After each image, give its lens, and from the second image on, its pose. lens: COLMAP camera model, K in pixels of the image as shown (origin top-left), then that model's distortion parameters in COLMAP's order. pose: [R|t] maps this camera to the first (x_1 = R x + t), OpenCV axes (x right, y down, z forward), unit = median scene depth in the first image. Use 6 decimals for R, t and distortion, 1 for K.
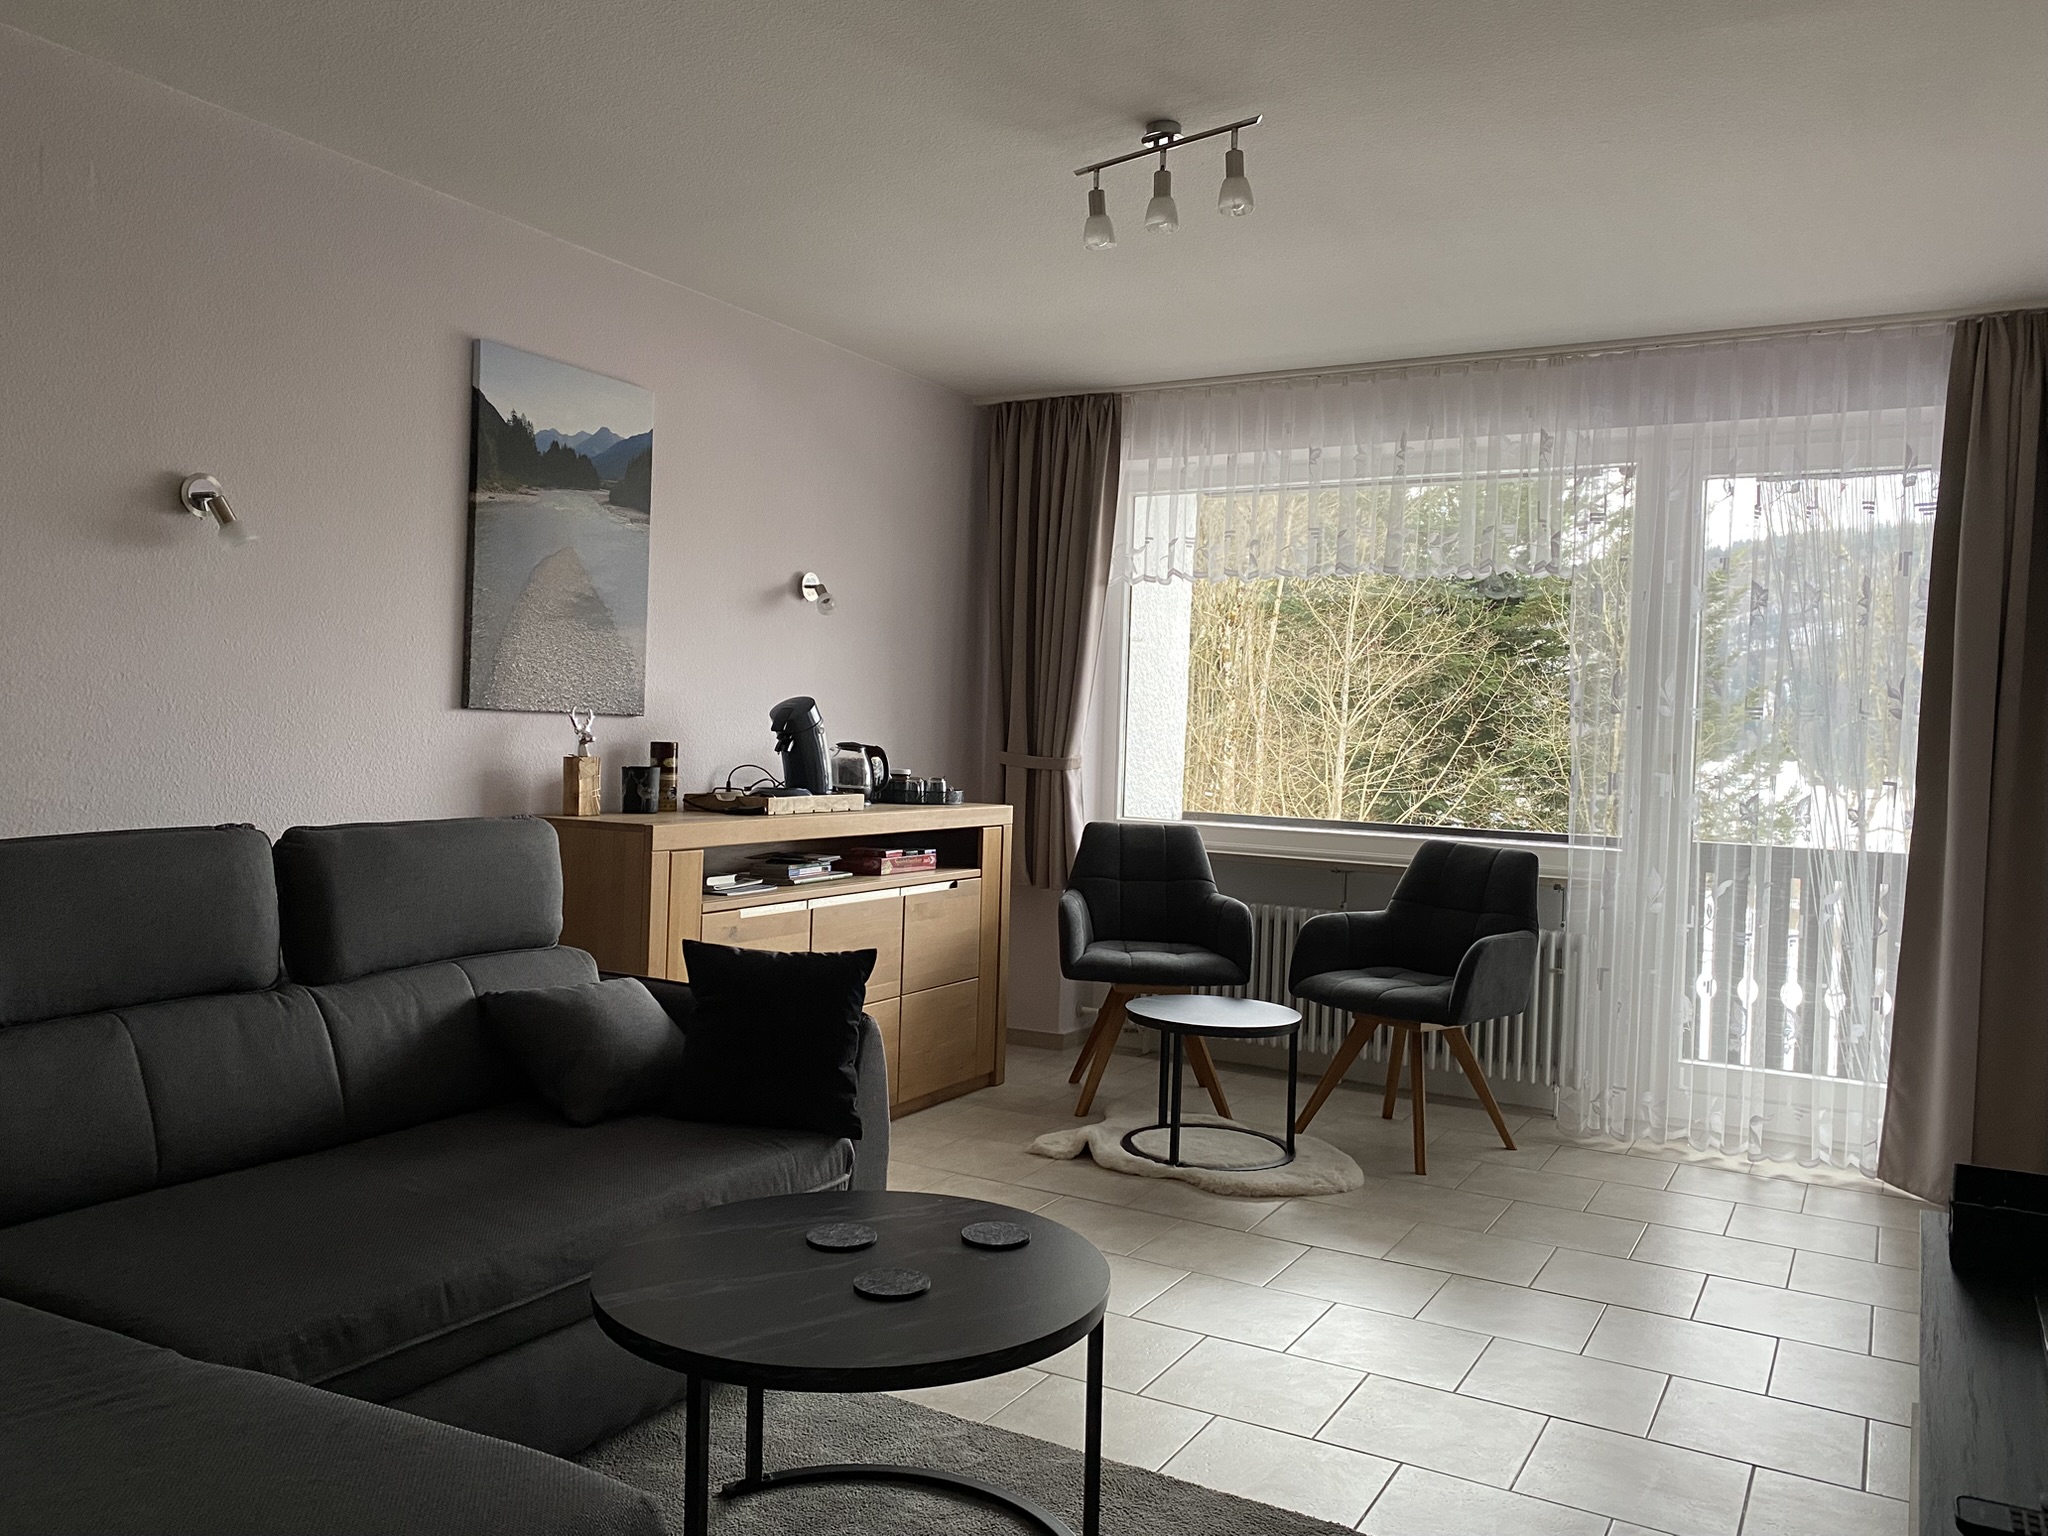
lens RADIAL K [[1557.5, 0, 1021.7], [0, 1557.5, 764.1], [0, 0, 1]] dist [-0.003375, -0.002963]
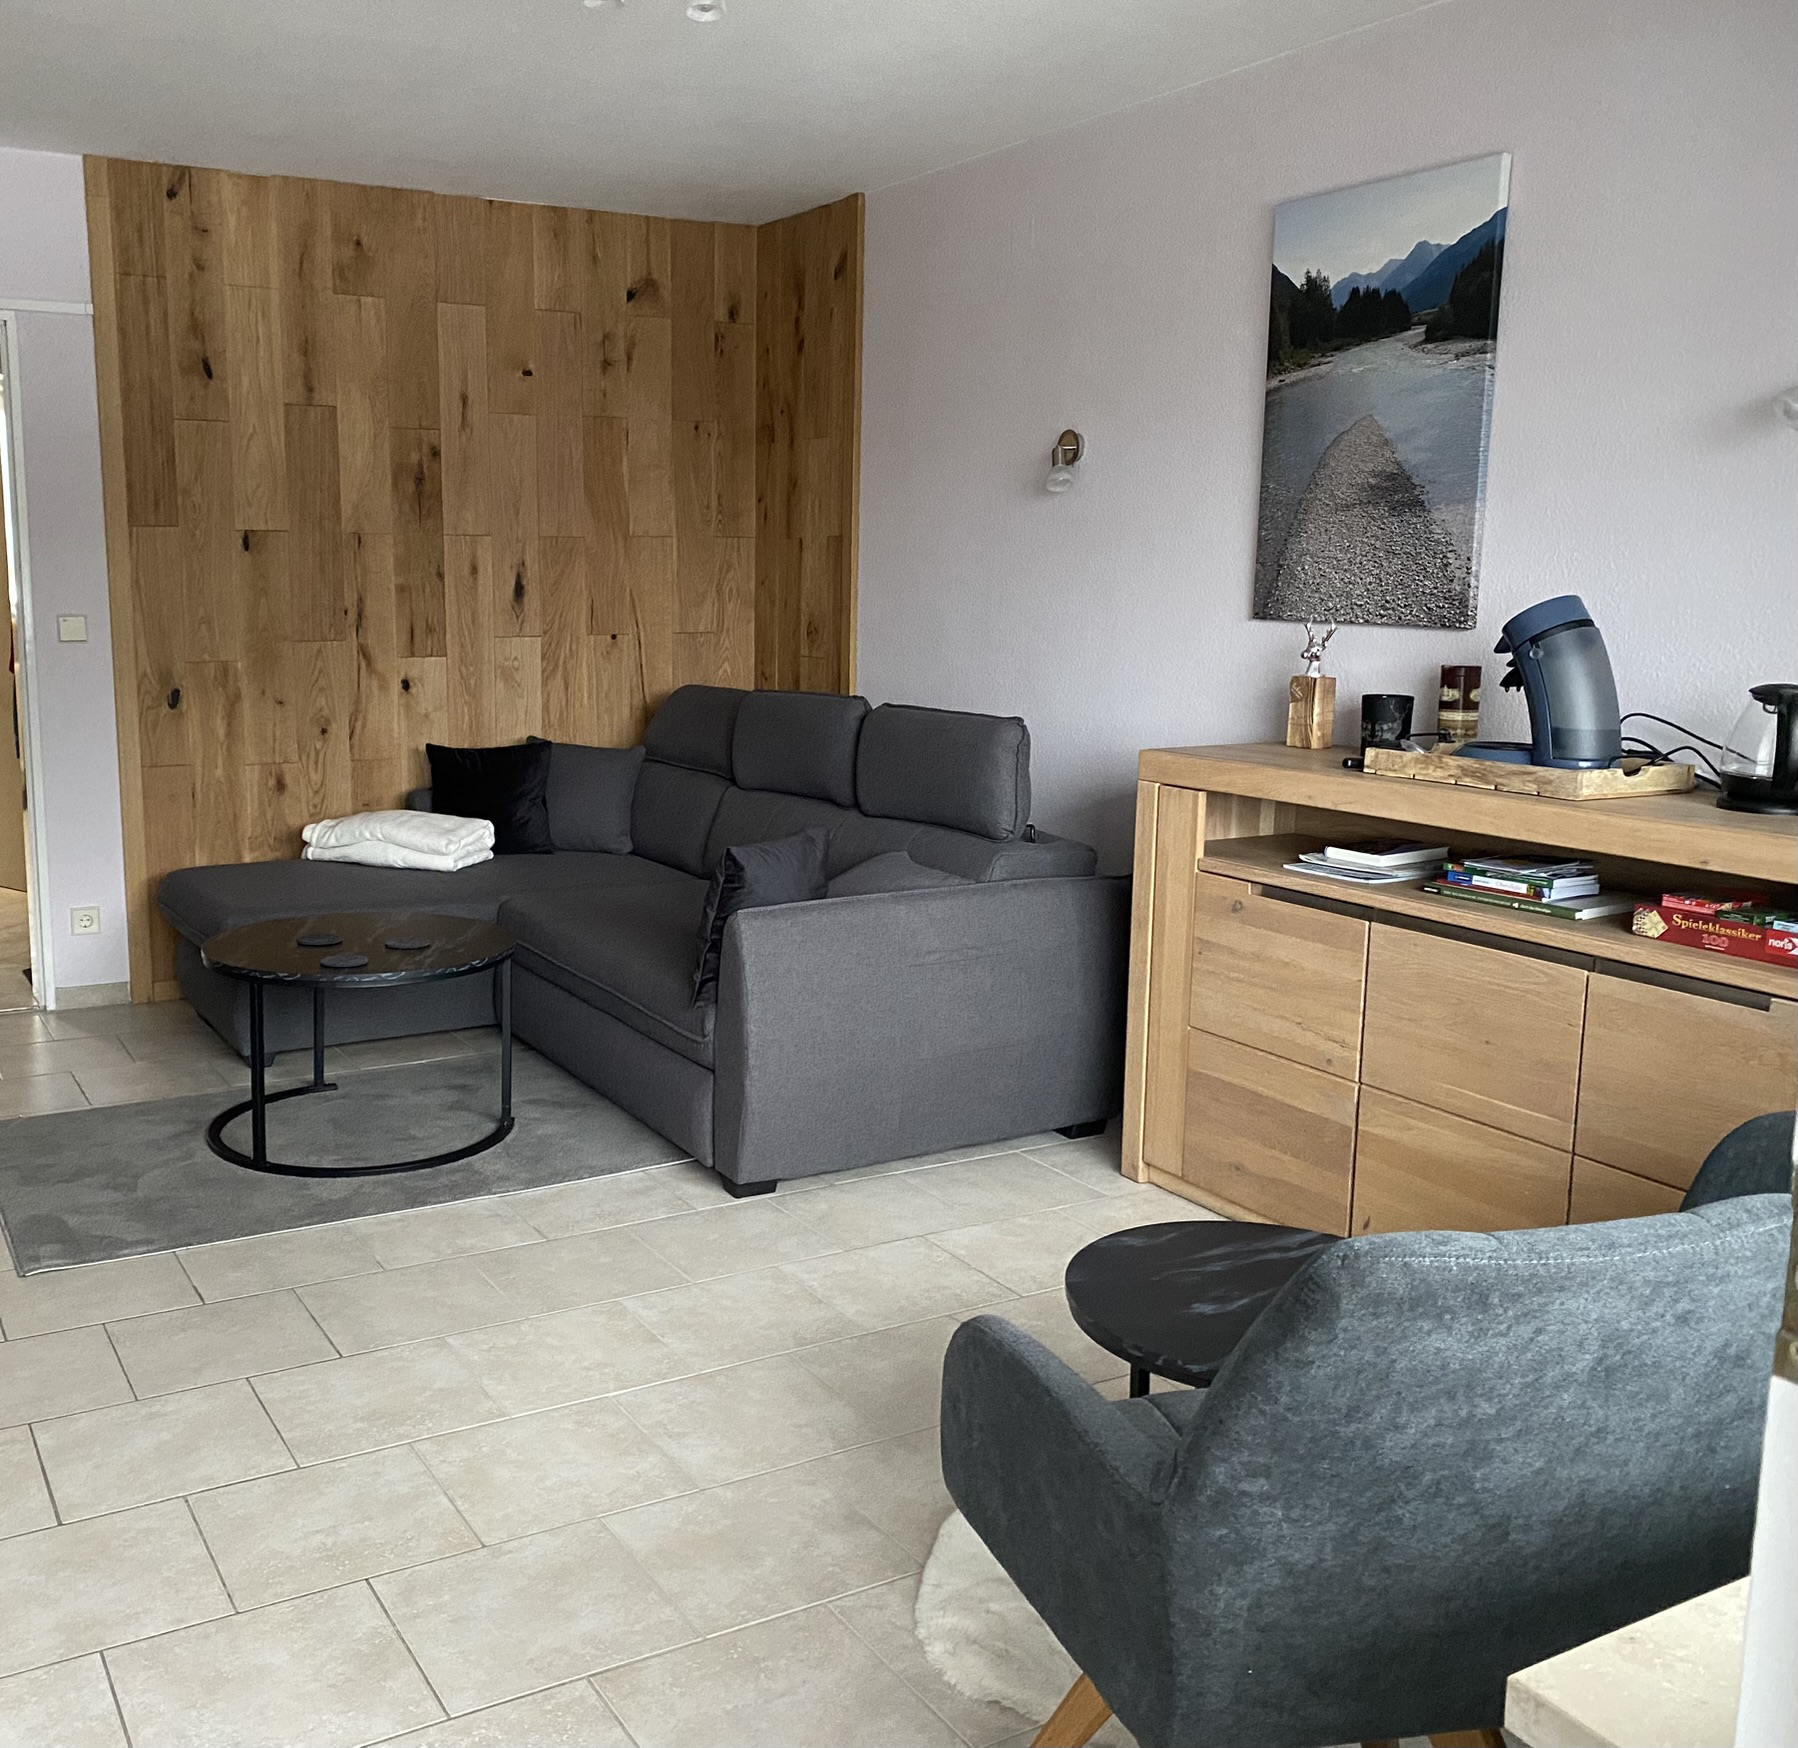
lens RADIAL K [[1874.2, 0, 895.6], [0, 1874.2, 878.8], [0, 0, 1]] dist [0.027414, 0.000000]
pose [[-0.497478, 0.102788, -0.861366, 0.698161], [-0.050944, 0.987780, 0.147296, -0.033326], [0.865980, 0.117158, -0.486162, 1.294539]]
